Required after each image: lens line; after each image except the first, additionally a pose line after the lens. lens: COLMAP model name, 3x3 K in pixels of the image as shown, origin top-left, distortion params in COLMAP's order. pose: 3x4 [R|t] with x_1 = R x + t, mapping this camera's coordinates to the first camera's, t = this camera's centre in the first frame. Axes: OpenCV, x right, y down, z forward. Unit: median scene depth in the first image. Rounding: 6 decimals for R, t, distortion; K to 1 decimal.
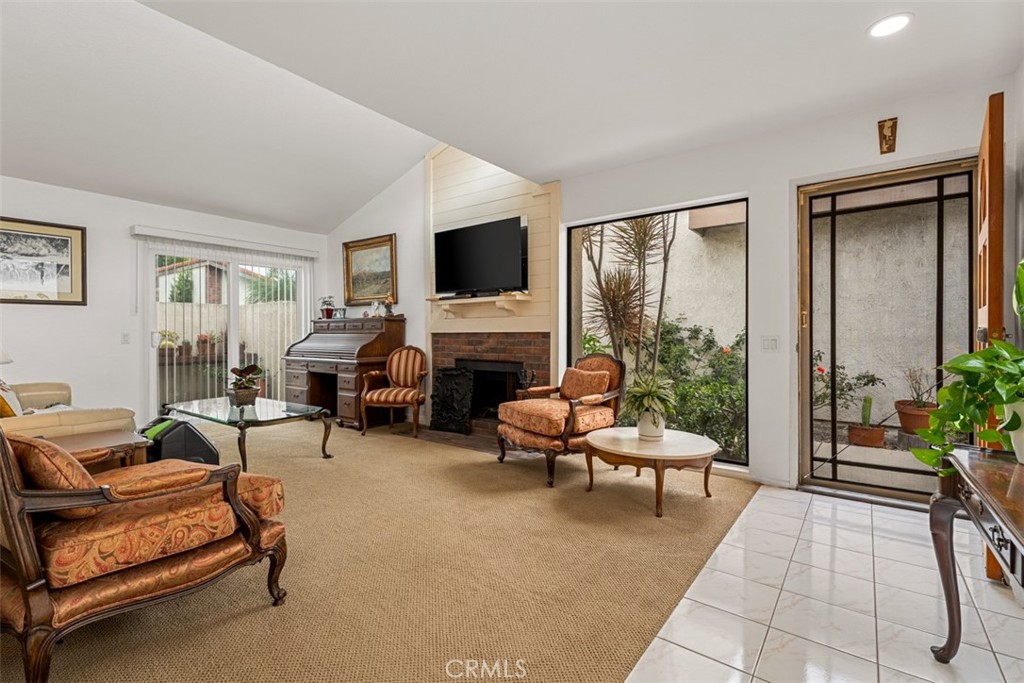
lens RADIAL K [[464.1, 0, 509.1], [0, 464.1, 337.1], [0, 0, 1]] dist [-0.000826, -0.000179]
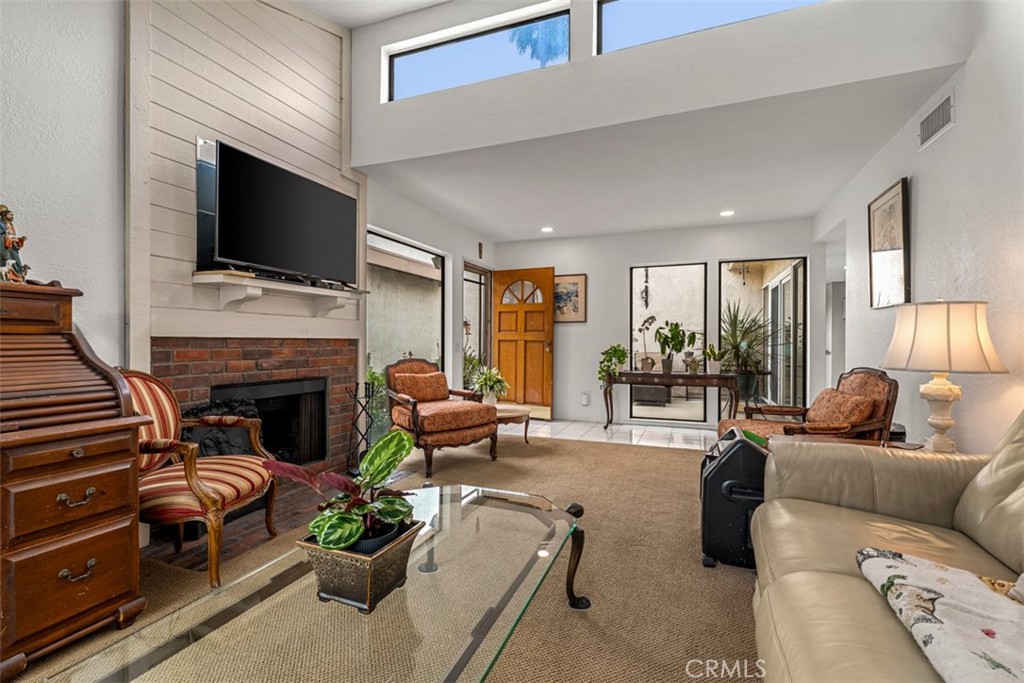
lens RADIAL K [[458.7, 0, 512.0], [0, 458.7, 341.5], [0, 0, 1]] dist [0.003129, 0.000521]
pose [[-0.280083, 0.000254, 0.959976, -0.738901], [0.000764, 1.000000, -0.000042, -0.004672], [-0.959975, 0.000722, -0.280083, 0.843012]]
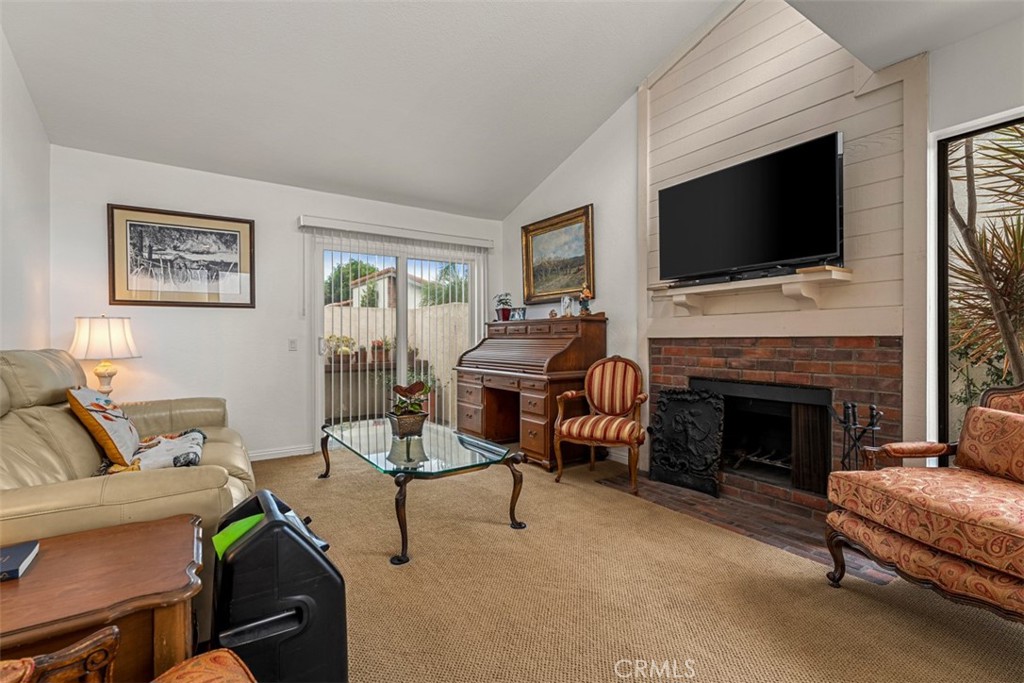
lens RADIAL K [[458.7, 0, 512.0], [0, 458.7, 341.5], [0, 0, 1]] dist [0.003129, 0.000521]
pose [[0.948185, 0.000242, -0.317718, -0.152648], [-0.000549, 0.999999, -0.000876, -0.003270], [0.317717, 0.001005, 0.948185, 0.300294]]
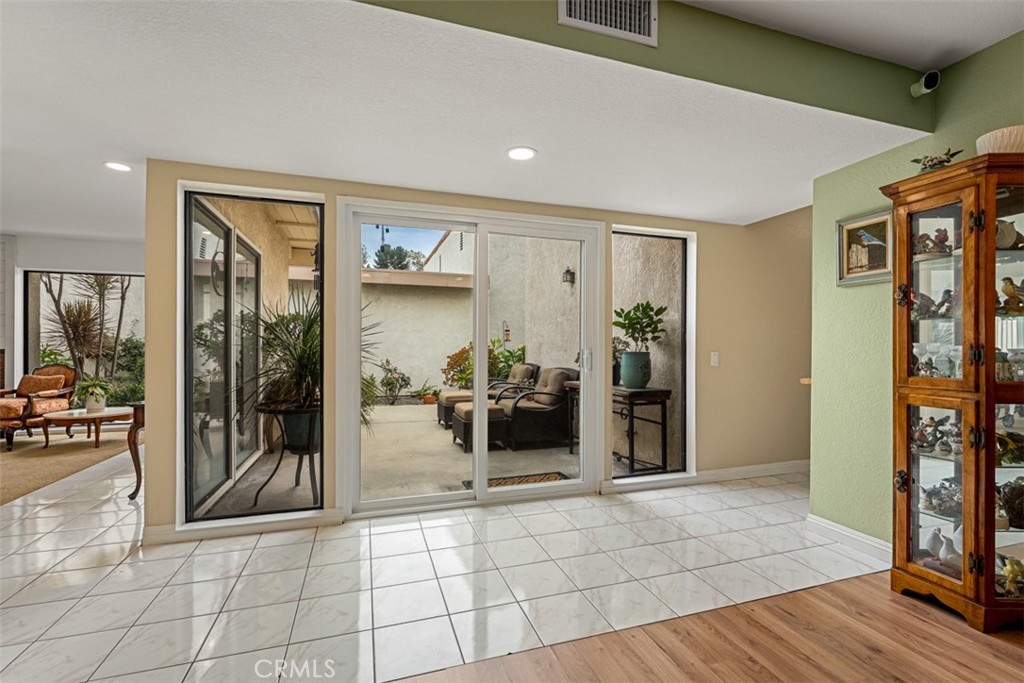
lens RADIAL K [[445.5, 0, 511.9], [0, 445.5, 343.8], [0, 0, 1]] dist [-0.000566, -0.000126]
pose [[0.566305, 0.005138, 0.824179, -0.118300], [0.001659, 0.999971, -0.007374, -0.012468], [-0.824194, 0.005543, 0.566281, -0.774521]]
